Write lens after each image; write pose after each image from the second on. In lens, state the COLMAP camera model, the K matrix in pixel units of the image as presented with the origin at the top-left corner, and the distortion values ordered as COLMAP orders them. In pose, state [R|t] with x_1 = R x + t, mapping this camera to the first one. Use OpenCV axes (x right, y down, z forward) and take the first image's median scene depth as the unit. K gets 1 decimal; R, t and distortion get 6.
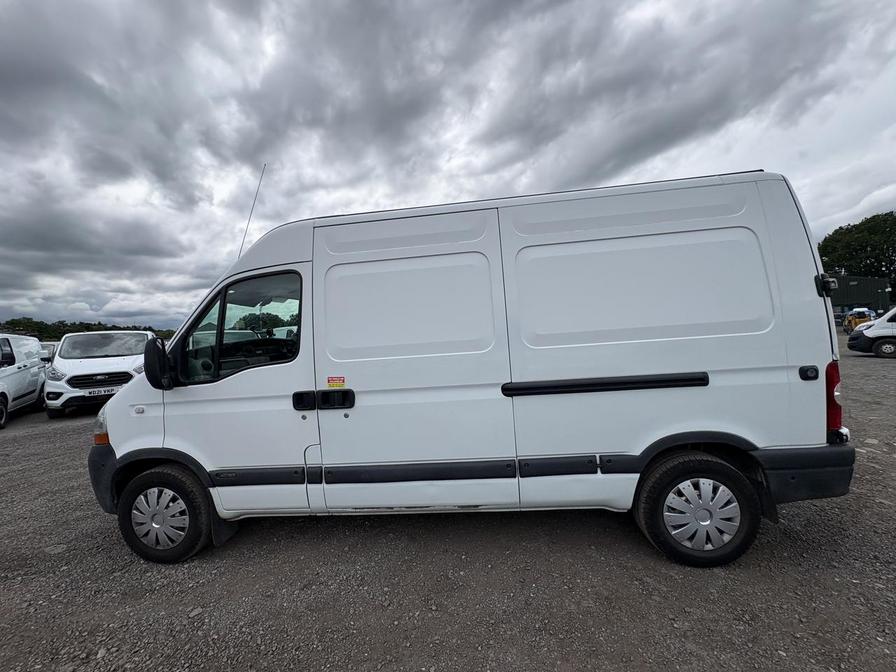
lens RADIAL K [[352.5, 0, 463.9], [0, 352.5, 333.6], [0, 0, 1]] dist [-0.031130, 0.004176]
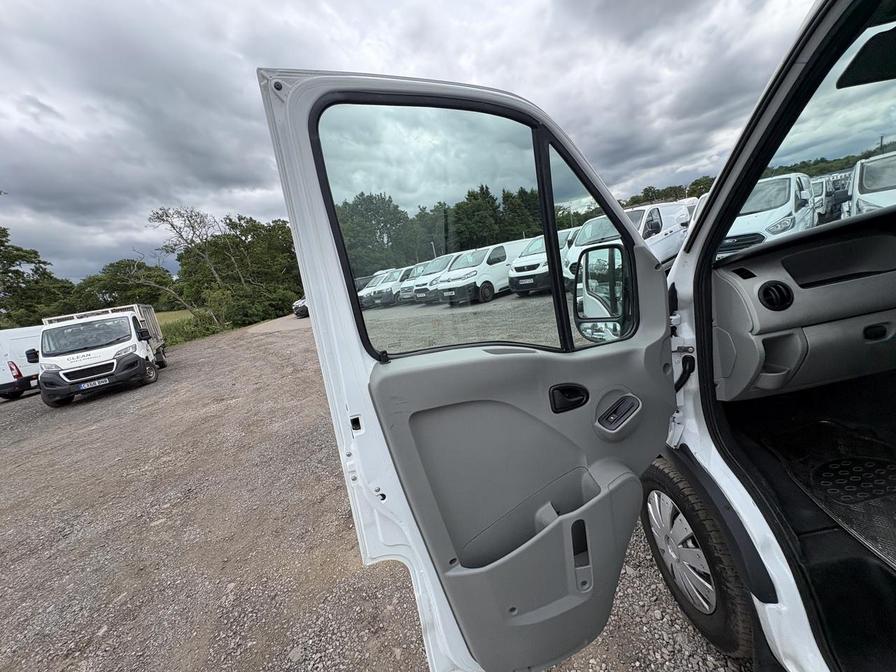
lens RADIAL K [[359.3, 0, 450.3], [0, 359.3, 338.1], [0, 0, 1]] dist [0.000113, 0.000519]
pose [[0.059996, 0.244055, -0.967904, -0.121336], [0.195336, 0.948033, 0.251153, -0.009614], [0.978900, -0.204135, 0.009206, 0.207472]]
